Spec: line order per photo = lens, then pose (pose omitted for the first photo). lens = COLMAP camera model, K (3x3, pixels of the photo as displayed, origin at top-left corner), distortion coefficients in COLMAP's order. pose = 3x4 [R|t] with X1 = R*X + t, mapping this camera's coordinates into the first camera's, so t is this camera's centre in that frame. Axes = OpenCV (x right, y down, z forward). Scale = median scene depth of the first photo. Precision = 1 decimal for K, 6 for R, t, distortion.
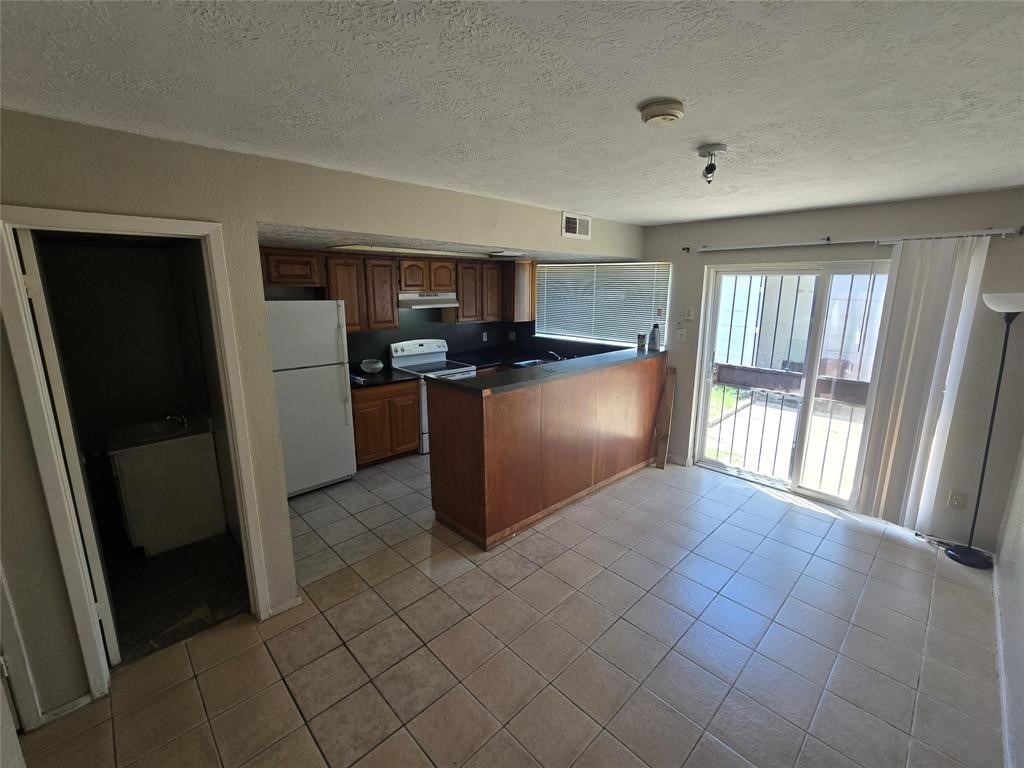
lens RADIAL K [[418.9, 0, 512.0], [0, 418.9, 384.0], [0, 0, 1]] dist [-0.000327, -0.000187]
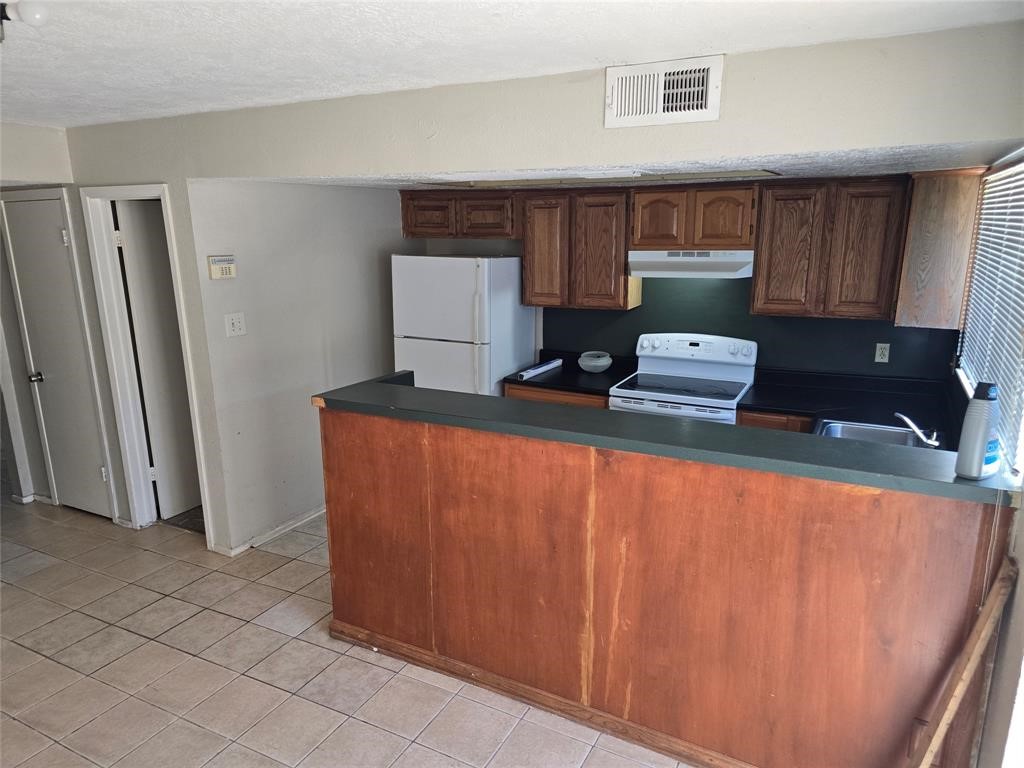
lens RADIAL K [[669.6, 0, 513.6], [0, 669.6, 404.4], [0, 0, 1]] dist [0.023103, -0.003628]
pose [[0.342112, 0.229929, -0.911094, 0.707403], [-0.209882, 0.963802, 0.164421, -0.149812], [0.915920, 0.134971, 0.377986, 0.610986]]
